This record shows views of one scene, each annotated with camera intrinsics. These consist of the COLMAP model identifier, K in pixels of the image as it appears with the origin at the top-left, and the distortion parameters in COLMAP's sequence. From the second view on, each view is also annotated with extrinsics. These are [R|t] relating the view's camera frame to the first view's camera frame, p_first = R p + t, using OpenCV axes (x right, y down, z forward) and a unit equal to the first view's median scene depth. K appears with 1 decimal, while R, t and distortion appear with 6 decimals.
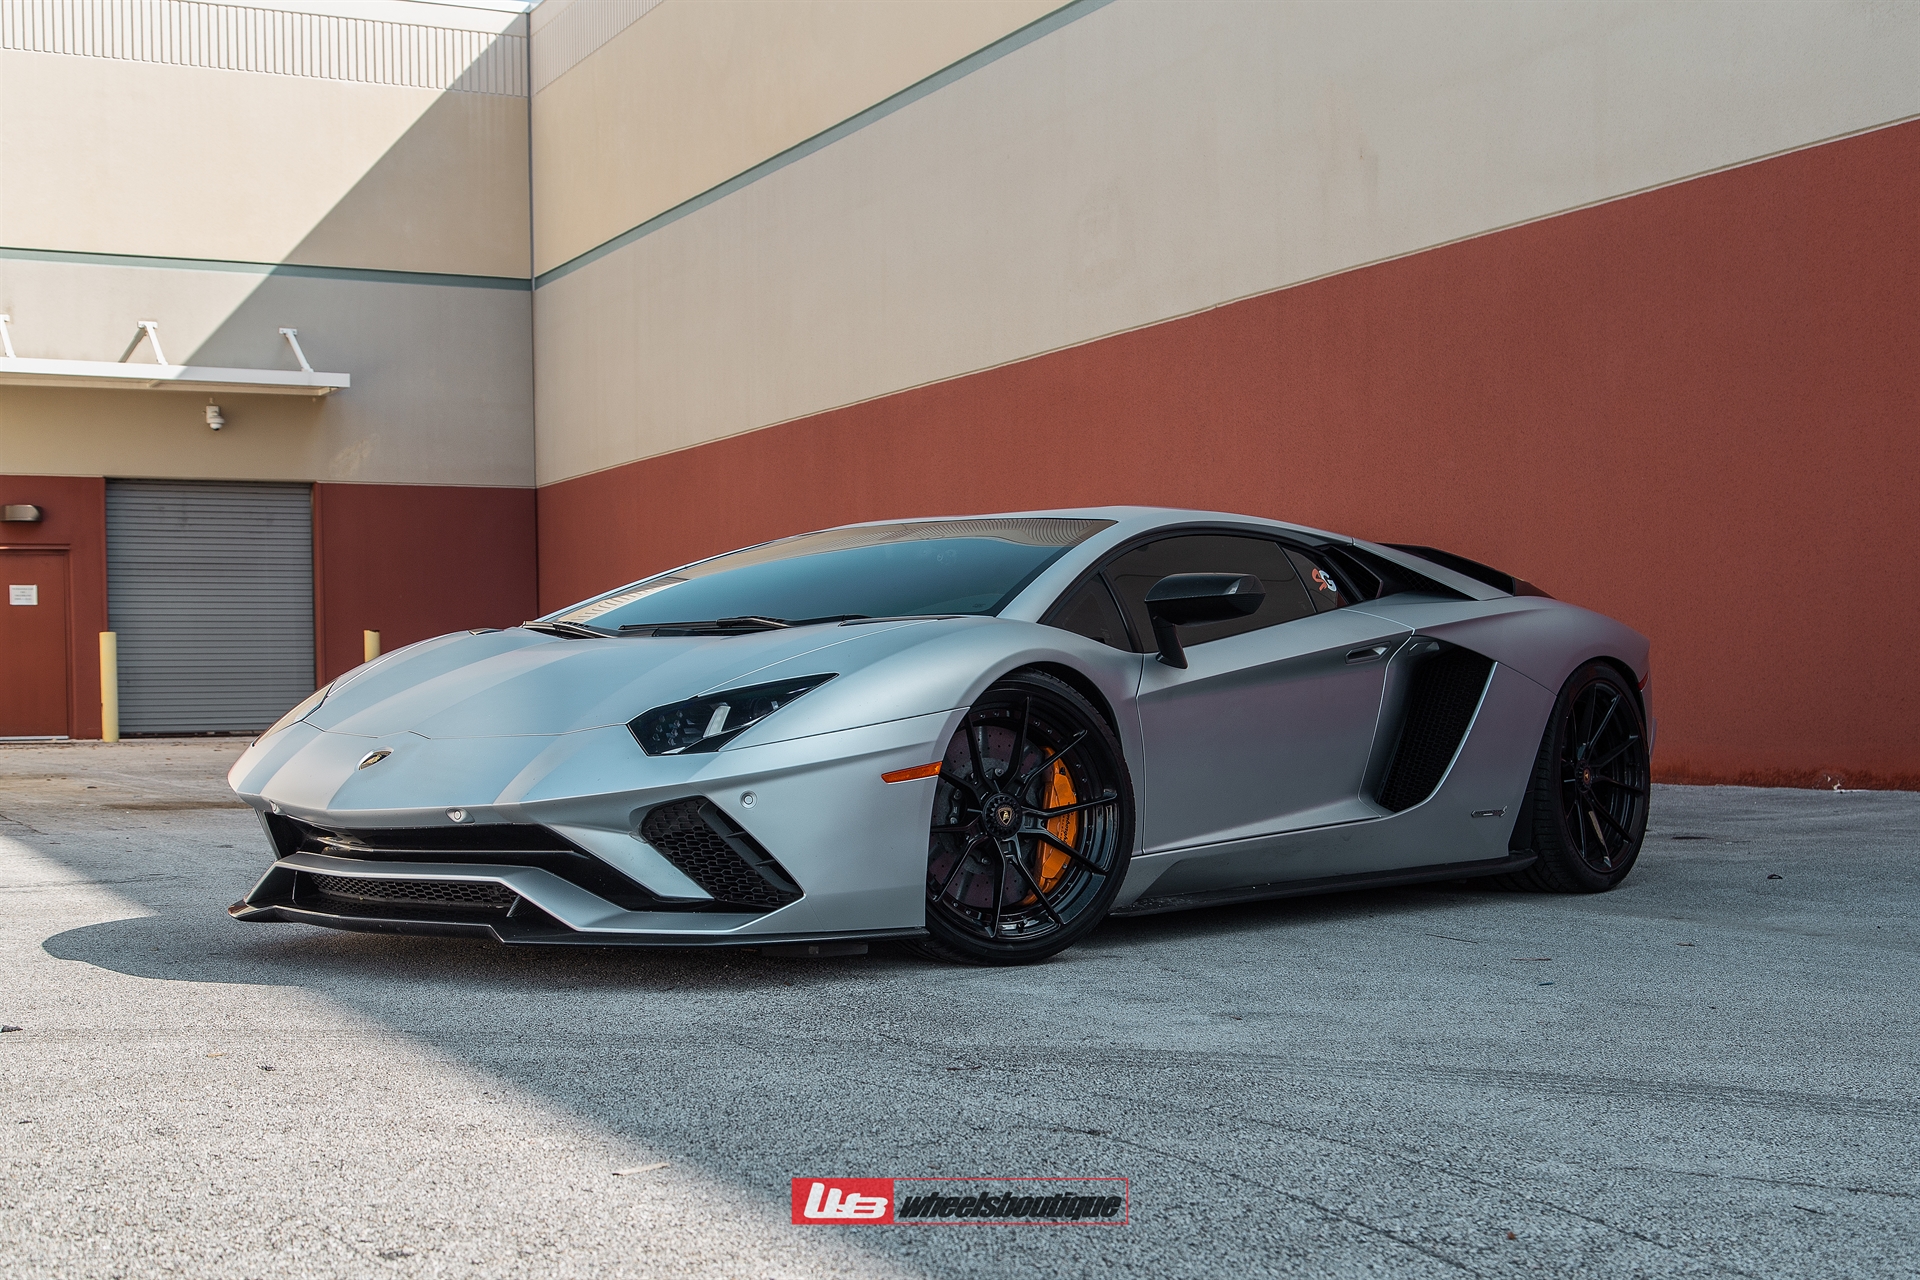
lens RADIAL K [[2604.6, 0, 937.7], [0, 2604.6, 721.5], [0, 0, 1]] dist [0.021258, -0.031666]
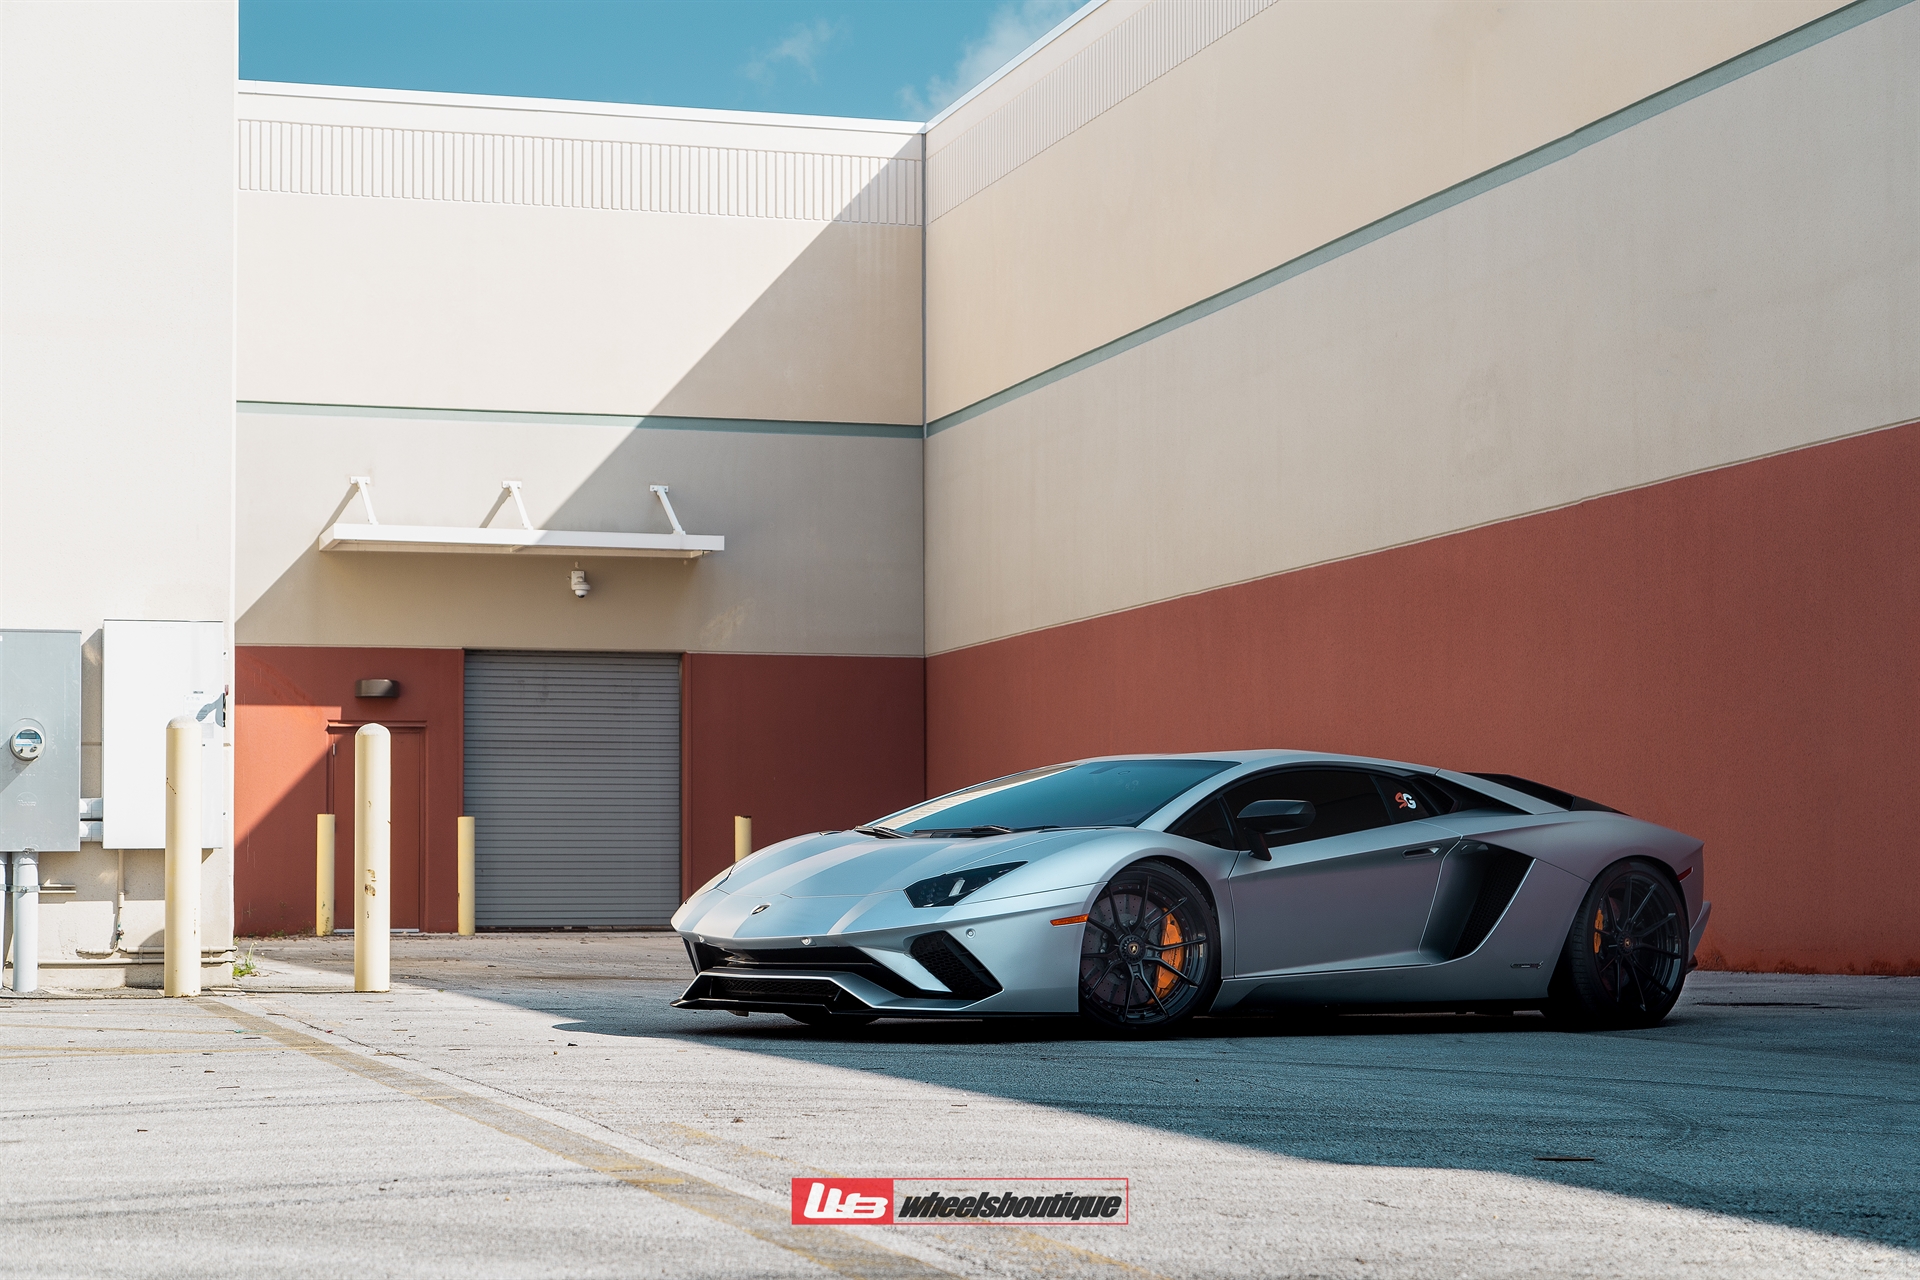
lens RADIAL K [[3627.0, 0, 960.0], [0, 3627.0, 640.0], [0, 0, 1]] dist [0.003787, -0.014006]
pose [[0.988507, -0.000733, -0.151173, 0.192226], [-0.011628, 0.996657, -0.080866, 0.020594], [0.150726, 0.081695, 0.985194, -0.940612]]
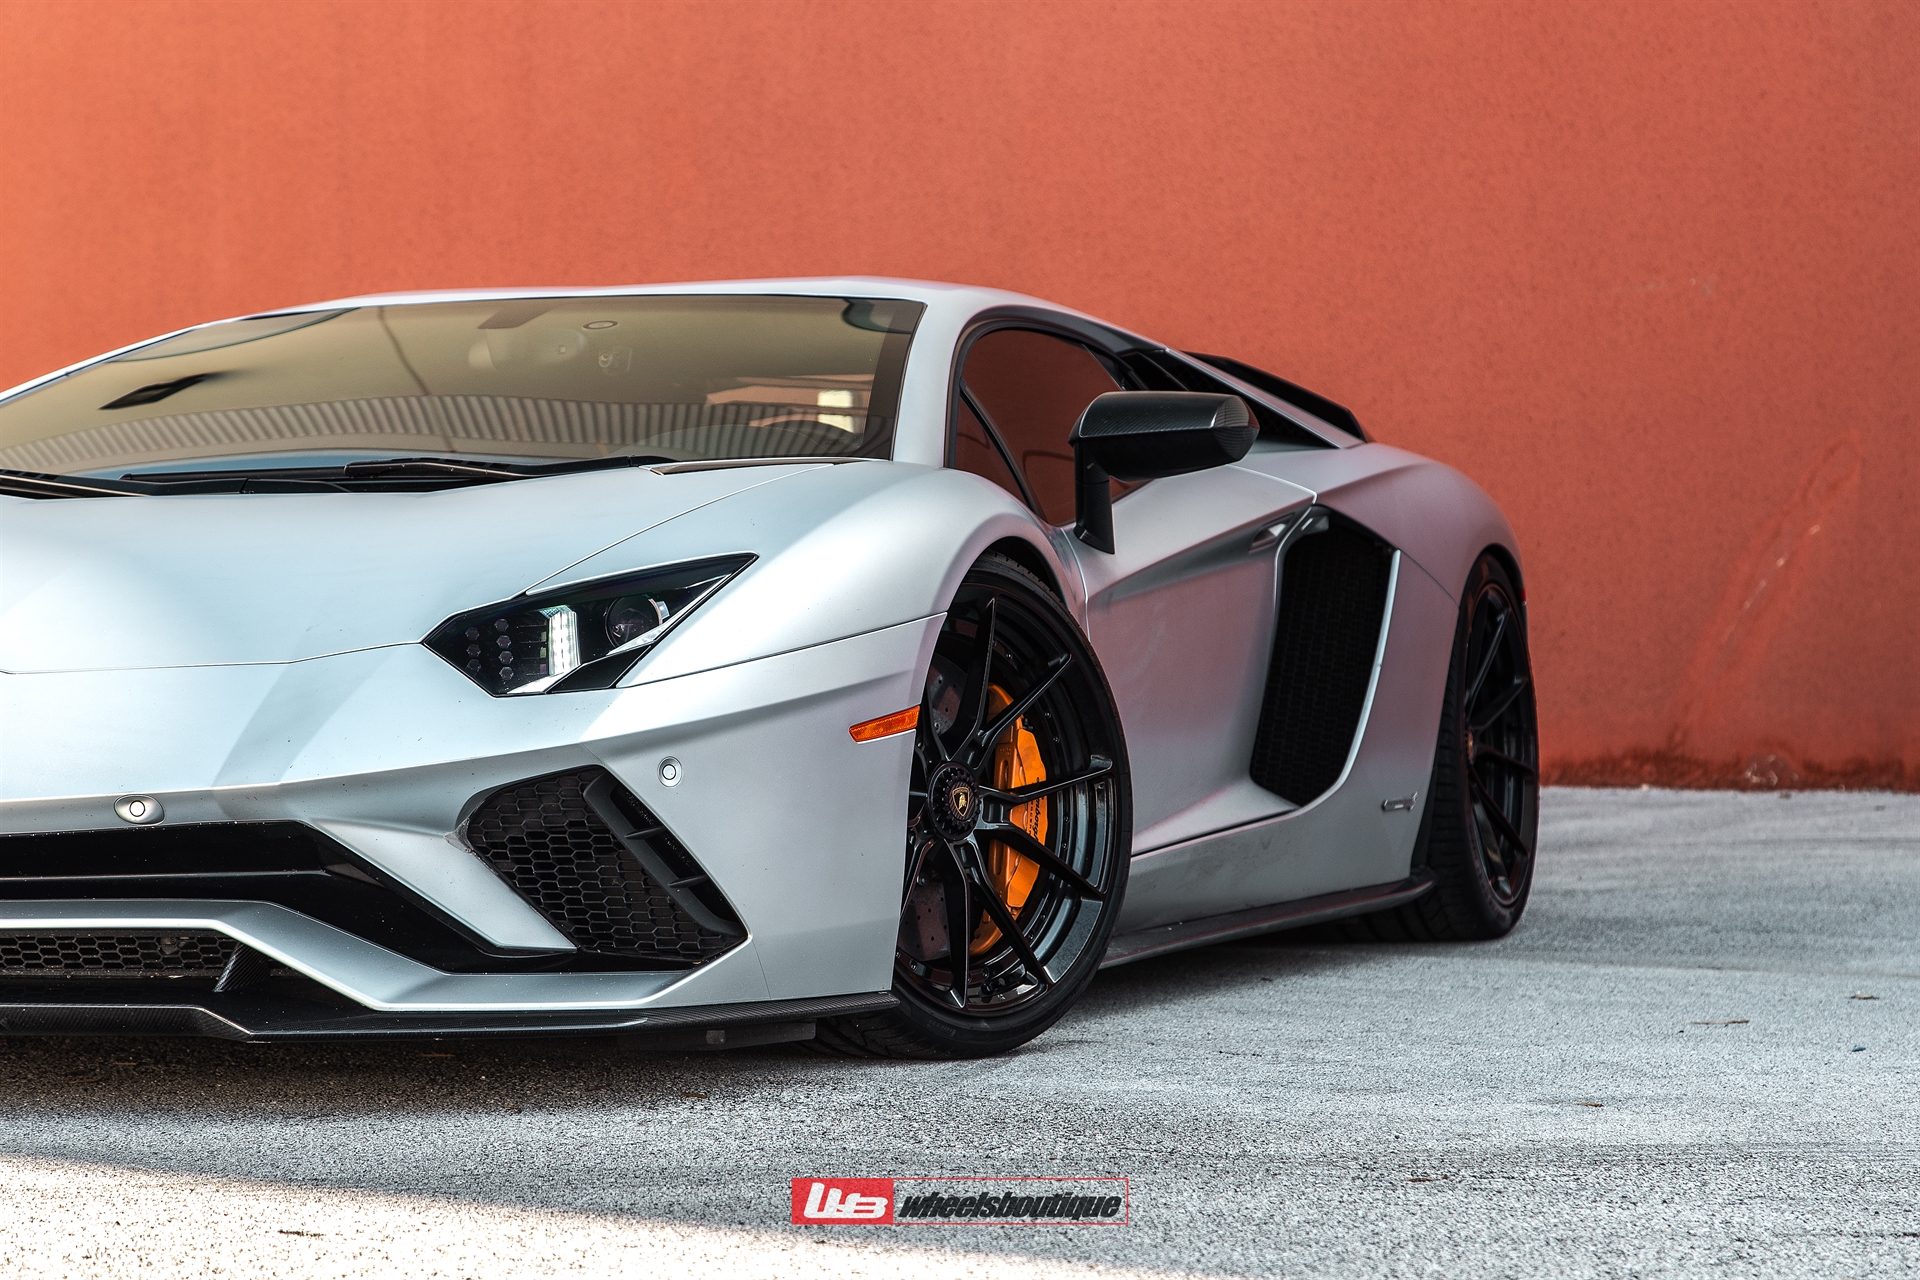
lens RADIAL K [[5031.6, 0, 960.0], [0, 5031.6, 640.0], [0, 0, 1]] dist [0.008277, 0.009736]
pose [[0.934704, -0.005003, 0.355392, -0.271929], [0.010457, 0.999855, -0.013426, 0.011210], [-0.355273, 0.016266, 0.934621, -0.036727]]
